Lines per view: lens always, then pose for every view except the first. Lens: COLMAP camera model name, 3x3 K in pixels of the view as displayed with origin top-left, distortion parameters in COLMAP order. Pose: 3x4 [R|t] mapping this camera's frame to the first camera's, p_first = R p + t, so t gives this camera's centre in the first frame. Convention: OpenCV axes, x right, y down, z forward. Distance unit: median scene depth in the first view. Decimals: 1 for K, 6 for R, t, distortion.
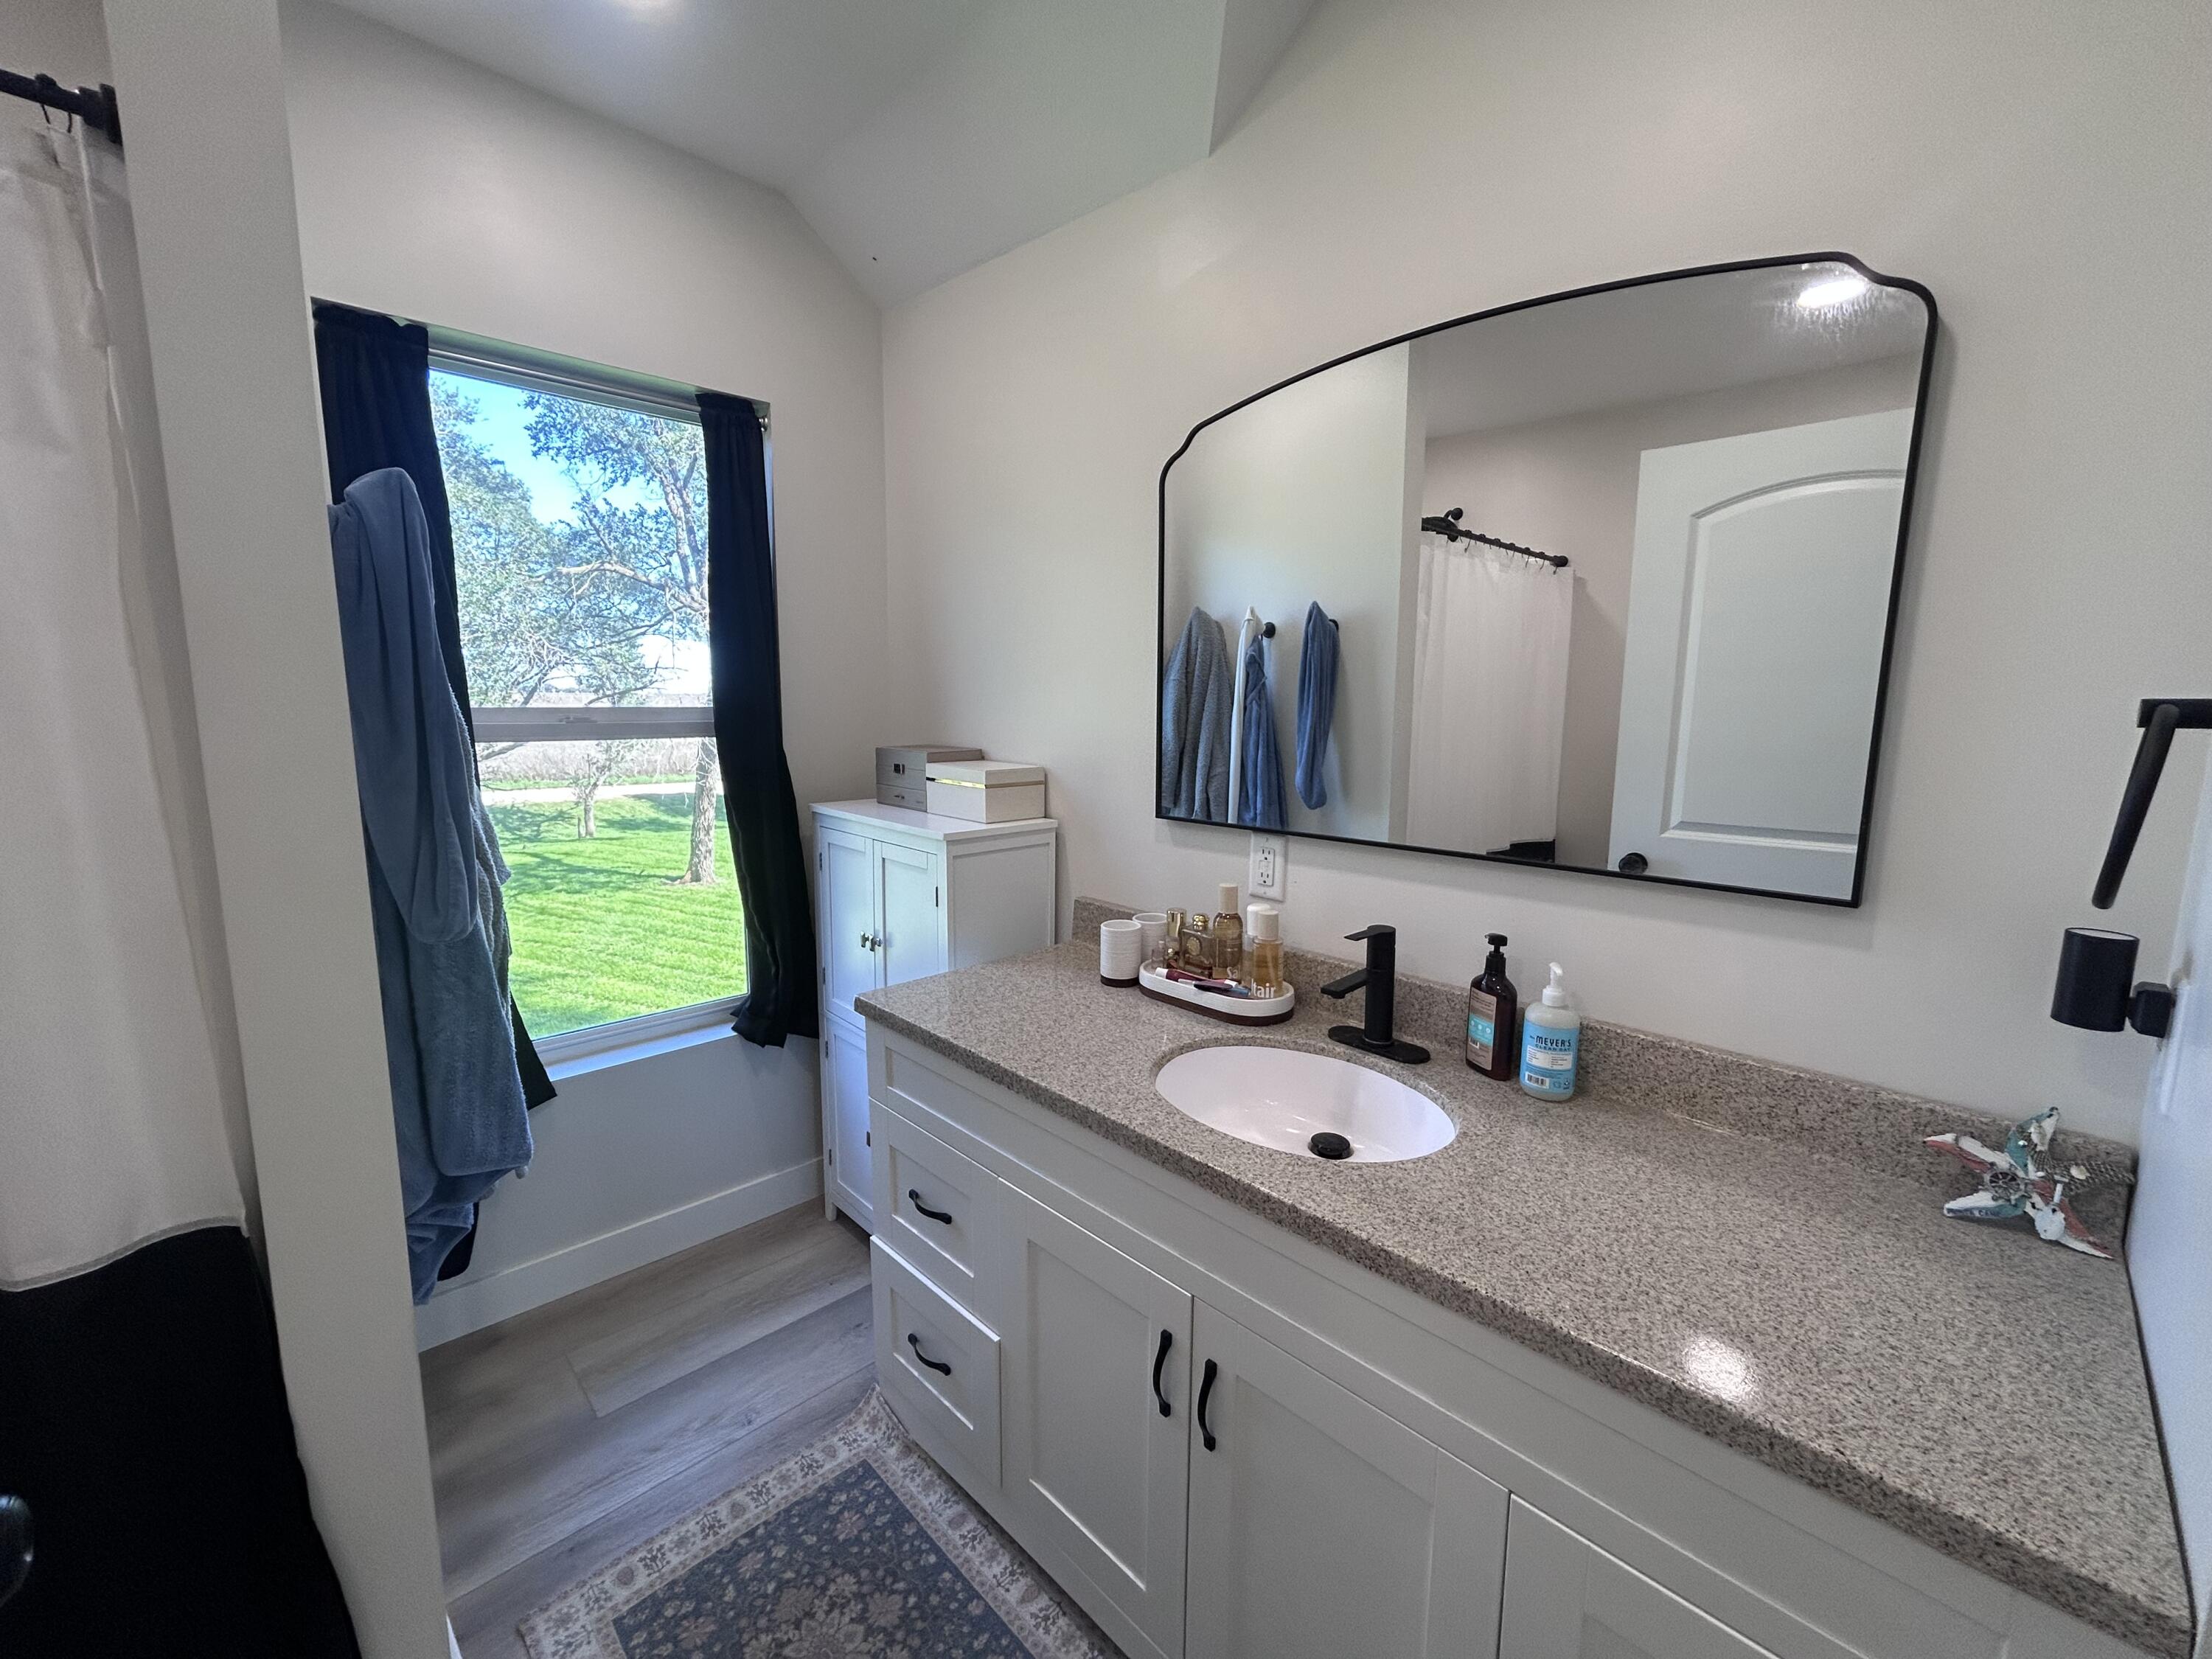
lens RADIAL K [[898.4, 0, 1098.1], [0, 898.4, 823.8], [0, 0, 1]] dist [0.005692, 0.000079]
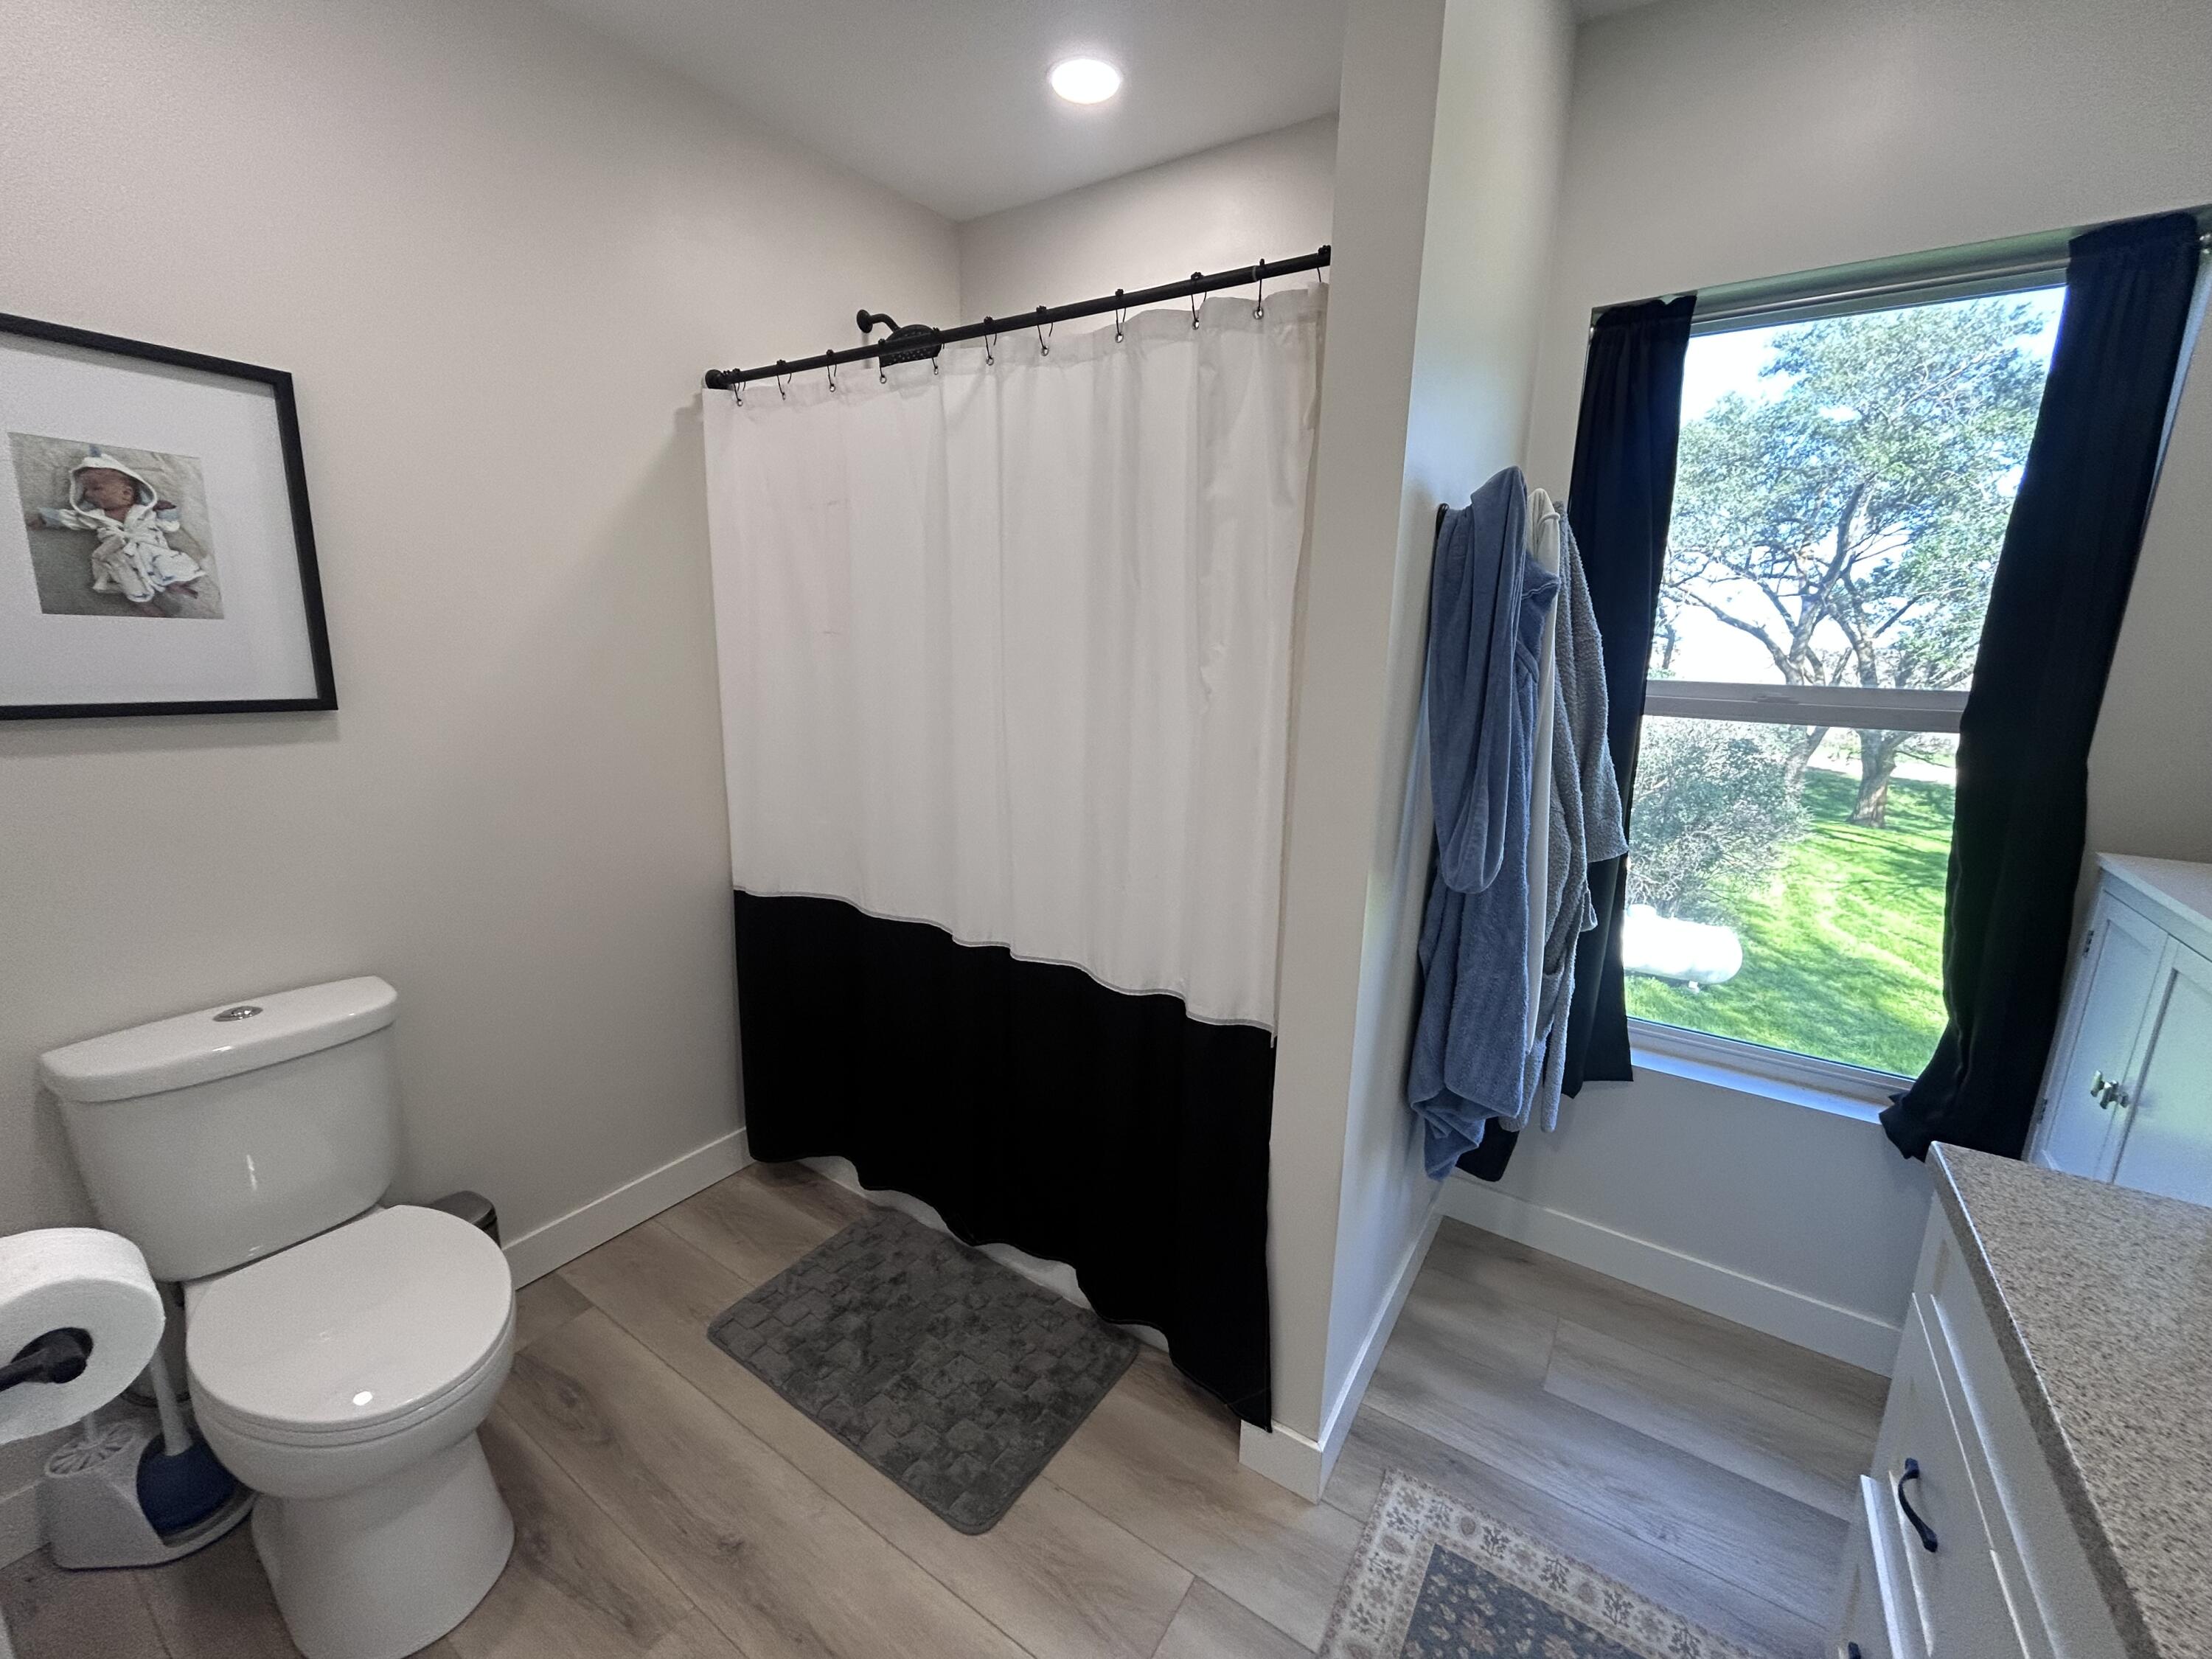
lens RADIAL K [[898.4, 0, 1115.9], [0, 898.4, 822.9], [0, 0, 1]] dist [0.005692, 0.000079]
pose [[0.218090, 0.197459, -0.955744, 0.194056], [-0.156452, 0.973725, 0.165474, -0.055505], [0.963307, 0.113440, 0.243253, 0.233954]]
